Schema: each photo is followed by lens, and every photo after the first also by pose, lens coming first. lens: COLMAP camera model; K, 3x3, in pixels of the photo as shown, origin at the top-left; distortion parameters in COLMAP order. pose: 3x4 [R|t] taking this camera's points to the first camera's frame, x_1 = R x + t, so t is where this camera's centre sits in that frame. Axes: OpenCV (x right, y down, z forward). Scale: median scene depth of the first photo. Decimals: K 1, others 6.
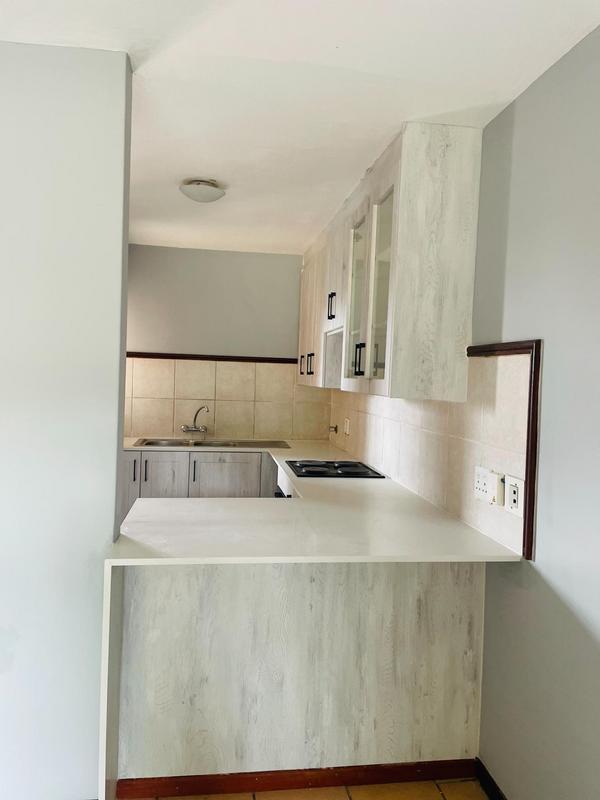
lens RADIAL K [[588.8, 0, 300.0], [0, 588.8, 400.0], [0, 0, 1]] dist [0.004496, 0.002052]
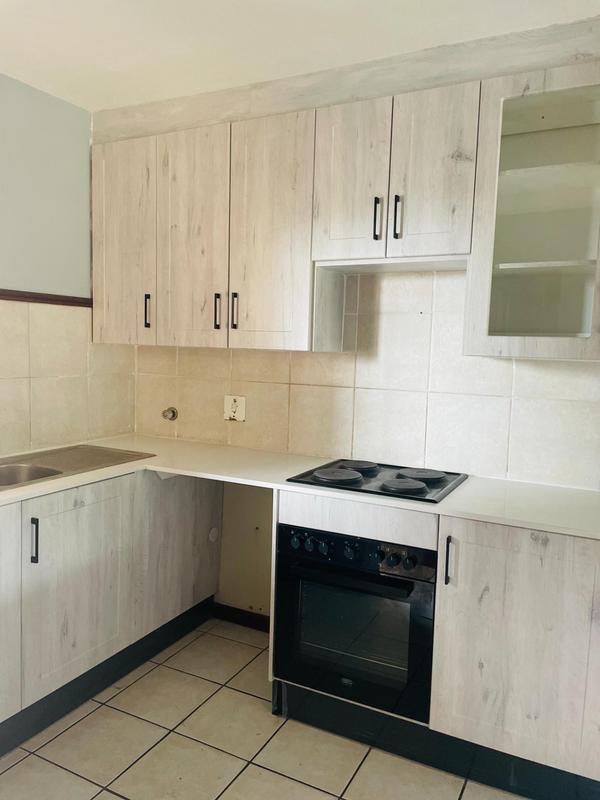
lens RADIAL K [[588.8, 0, 300.0], [0, 588.8, 400.0], [0, 0, 1]] dist [0.004496, 0.002052]
pose [[0.580797, -0.094174, 0.808582, -0.411010], [0.021514, 0.994715, 0.100399, -0.028330], [-0.813764, -0.040916, 0.579754, 0.564266]]
